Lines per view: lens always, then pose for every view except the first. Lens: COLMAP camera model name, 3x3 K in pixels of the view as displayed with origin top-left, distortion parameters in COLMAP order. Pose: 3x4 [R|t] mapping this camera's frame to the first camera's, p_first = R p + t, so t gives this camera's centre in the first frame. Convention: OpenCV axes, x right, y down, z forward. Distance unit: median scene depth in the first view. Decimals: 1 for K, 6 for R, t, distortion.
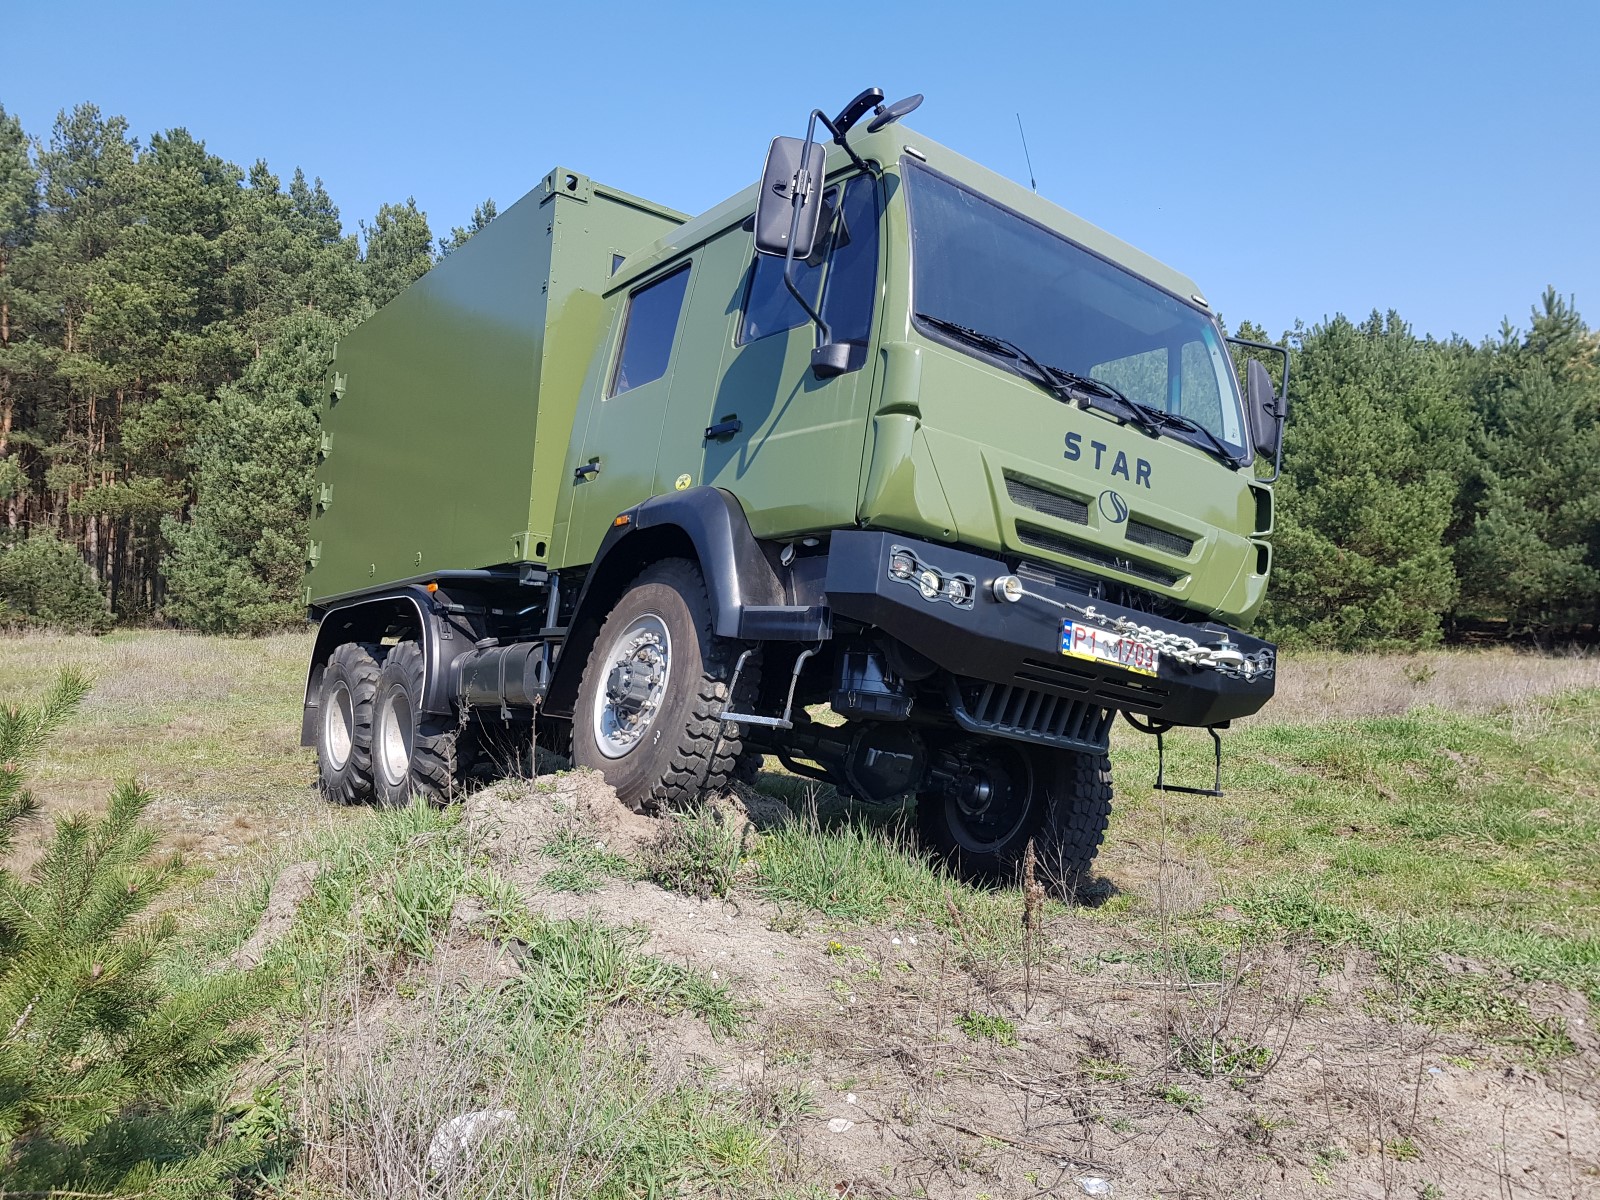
lens RADIAL K [[1256.2, 0, 800.4], [0, 1256.2, 596.3], [0, 0, 1]] dist [0.058398, -0.086490]
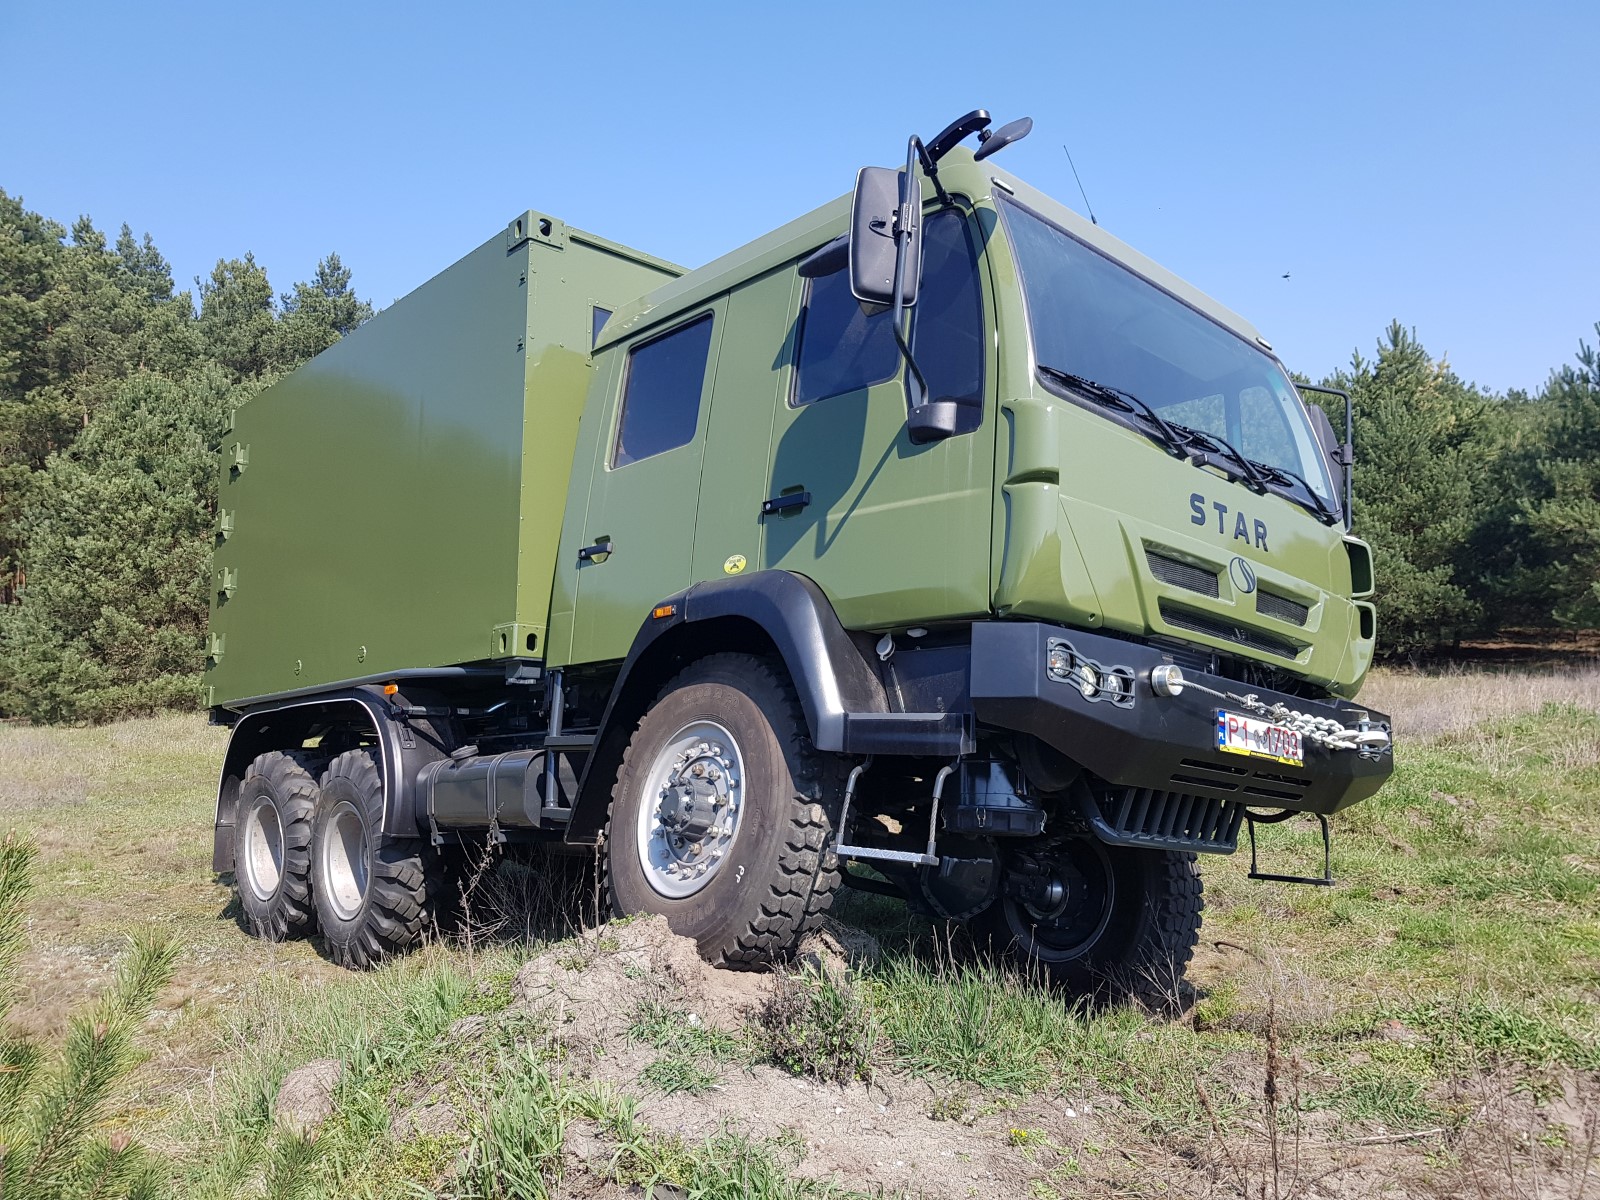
lens RADIAL K [[1256.2, 0, 799.9], [0, 1256.2, 578.1], [0, 0, 1]] dist [0.058398, -0.086490]
pose [[0.992533, -0.043237, 0.114059, -0.158531], [0.048818, 0.997720, -0.046606, -0.042208], [-0.111783, 0.051826, 0.992380, 0.151713]]
